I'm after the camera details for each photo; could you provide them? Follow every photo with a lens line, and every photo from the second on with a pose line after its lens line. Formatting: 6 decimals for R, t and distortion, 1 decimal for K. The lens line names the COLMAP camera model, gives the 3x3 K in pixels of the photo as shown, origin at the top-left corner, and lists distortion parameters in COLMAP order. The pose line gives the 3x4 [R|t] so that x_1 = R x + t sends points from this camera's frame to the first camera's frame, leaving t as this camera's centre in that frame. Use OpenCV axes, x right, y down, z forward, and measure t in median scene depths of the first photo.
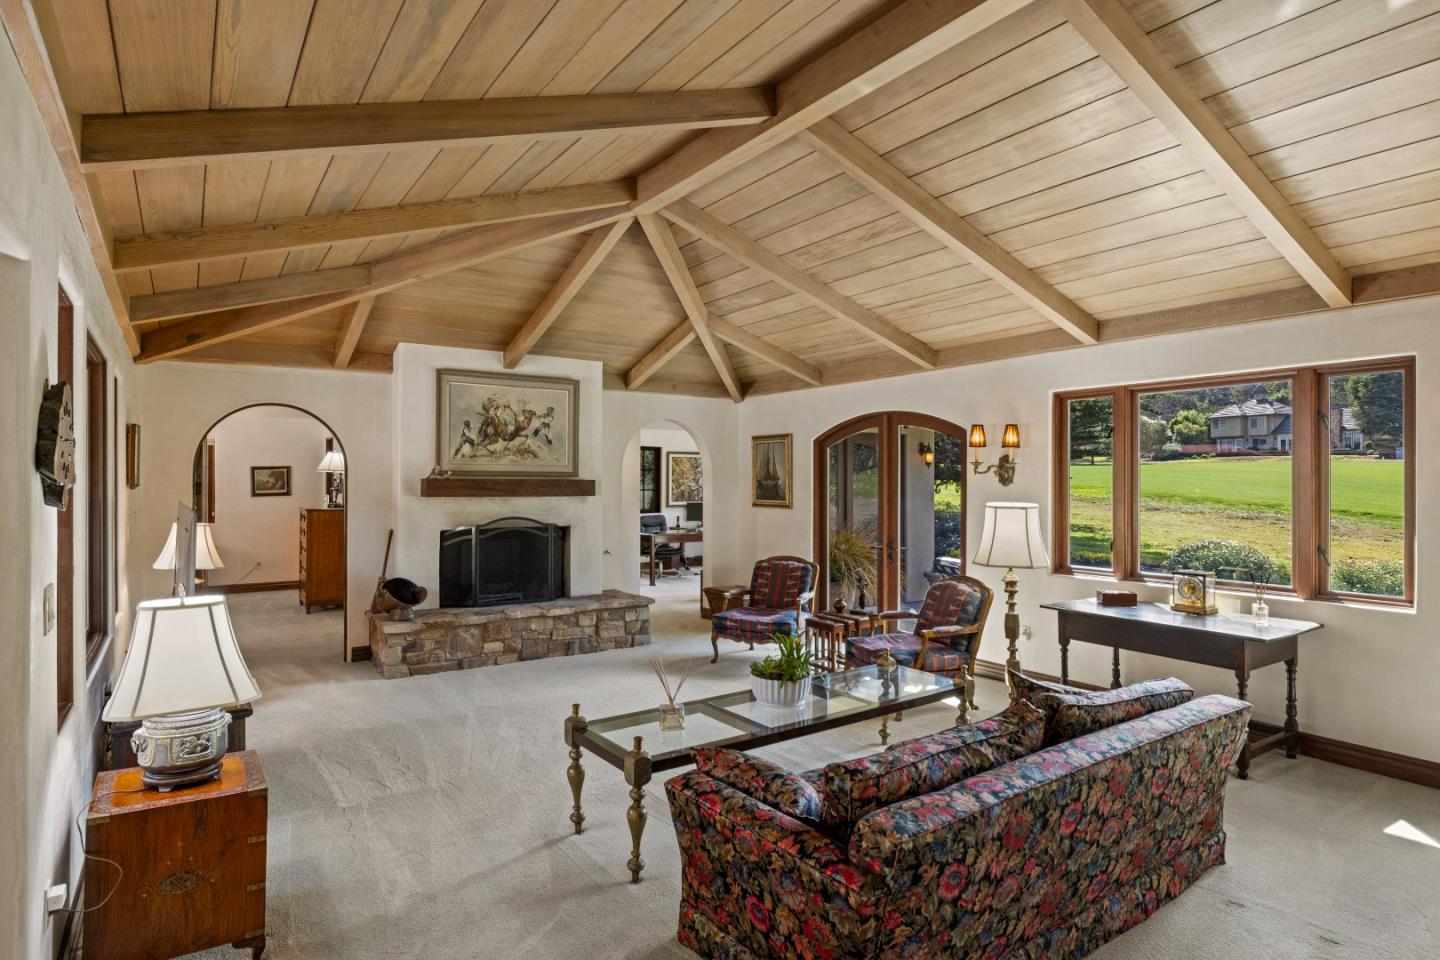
lens RADIAL K [[775.5, 0, 719.8], [0, 775.5, 484.2], [0, 0, 1]] dist [-0.003121, 0.000172]
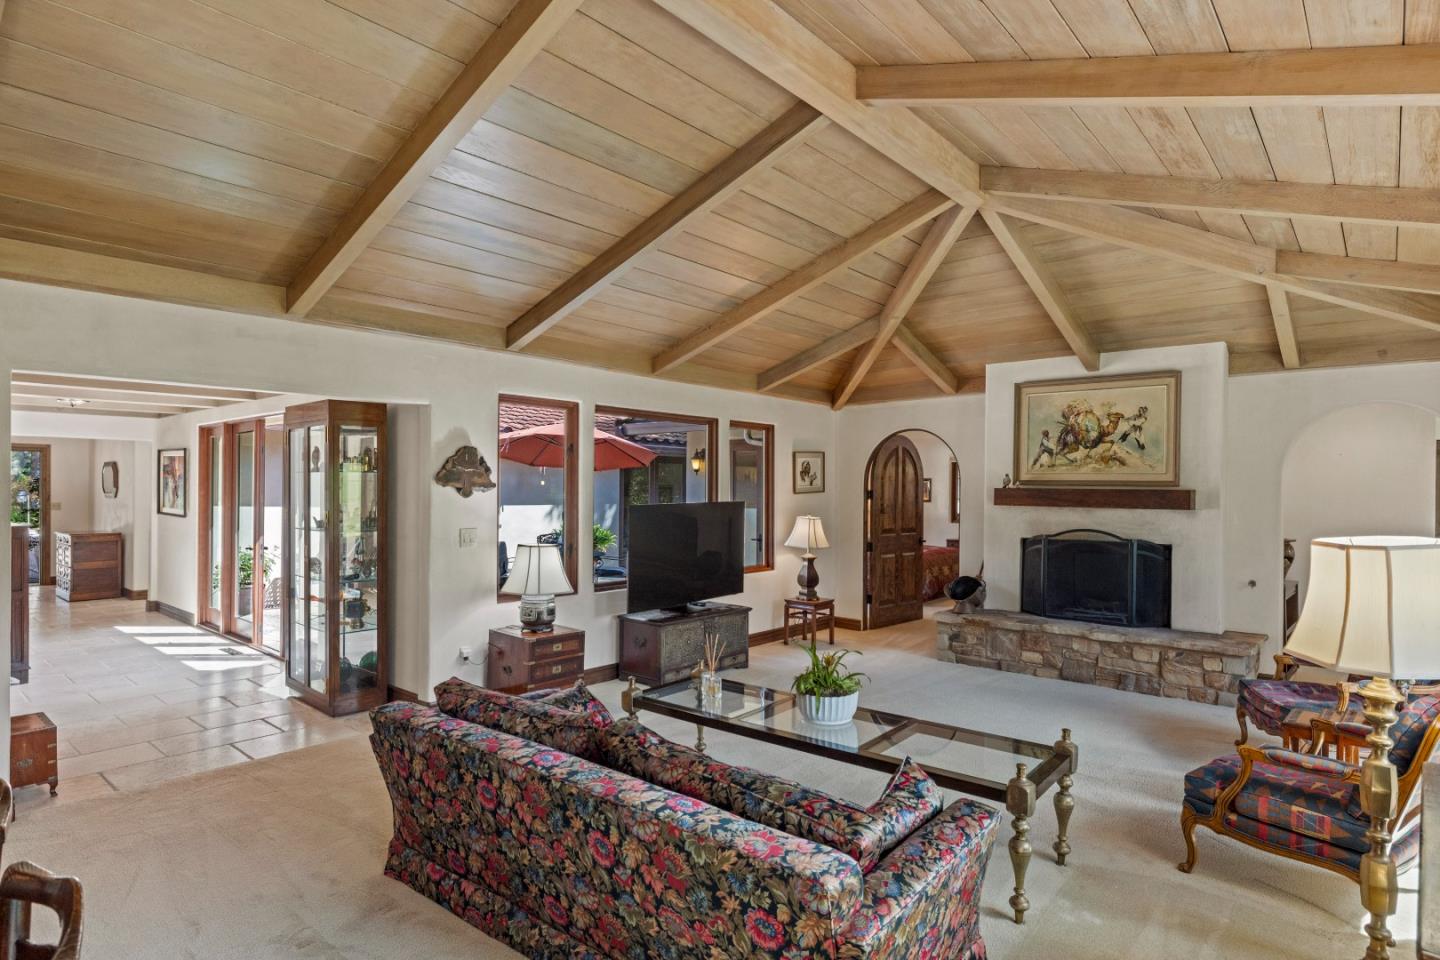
lens RADIAL K [[775.5, 0, 719.8], [0, 775.5, 484.2], [0, 0, 1]] dist [-0.003121, 0.000172]
pose [[0.264093, 0.001074, -0.964497, 0.526457], [-0.005870, 0.999983, -0.000494, -0.009178], [0.964479, 0.005792, 0.264094, 0.323626]]
